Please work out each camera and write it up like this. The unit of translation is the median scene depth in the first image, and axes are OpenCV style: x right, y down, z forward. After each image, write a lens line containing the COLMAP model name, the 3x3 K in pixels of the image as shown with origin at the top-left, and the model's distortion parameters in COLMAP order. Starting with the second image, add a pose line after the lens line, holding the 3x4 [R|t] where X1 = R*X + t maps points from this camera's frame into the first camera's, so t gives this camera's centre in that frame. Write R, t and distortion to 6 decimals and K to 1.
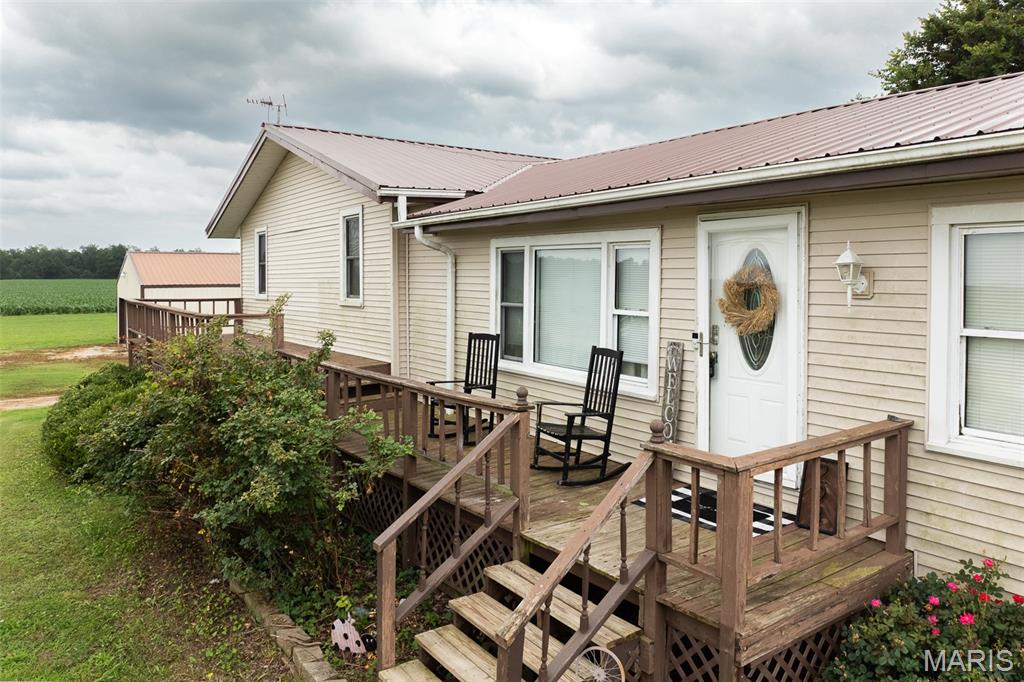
lens RADIAL K [[718.8, 0, 515.8], [0, 718.8, 339.5], [0, 0, 1]] dist [-0.004839, -0.000407]
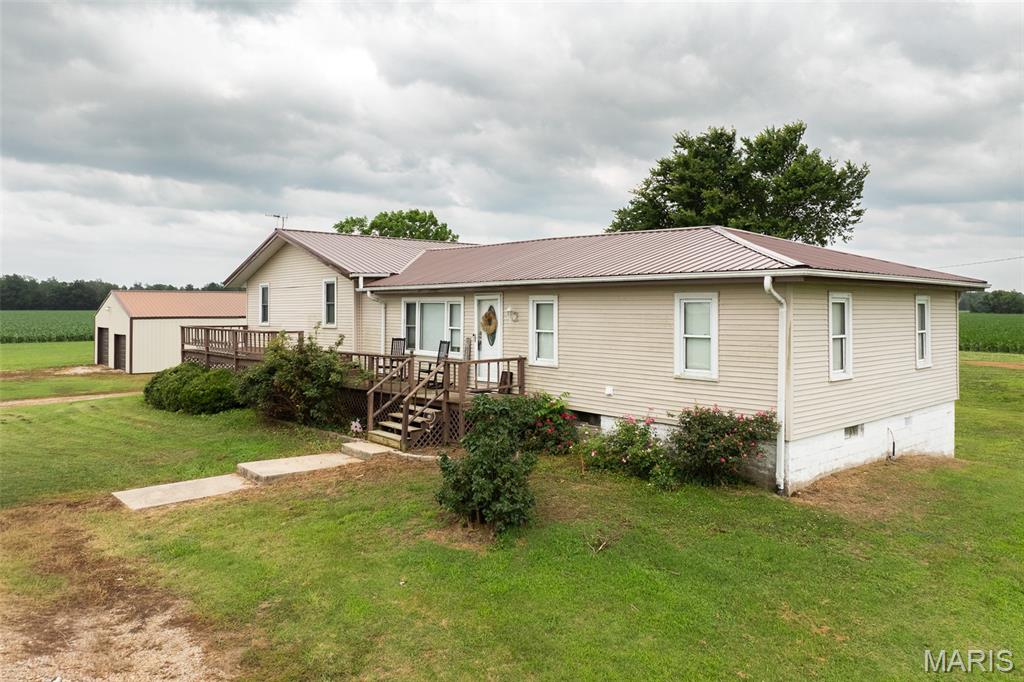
lens RADIAL K [[718.8, 0, 506.9], [0, 718.8, 334.9], [0, 0, 1]] dist [-0.004839, -0.000407]
pose [[0.993877, -0.002200, 0.110474, 0.046554], [0.007741, 0.998732, -0.049748, 0.099511], [-0.110224, 0.050298, 0.992633, -1.346174]]
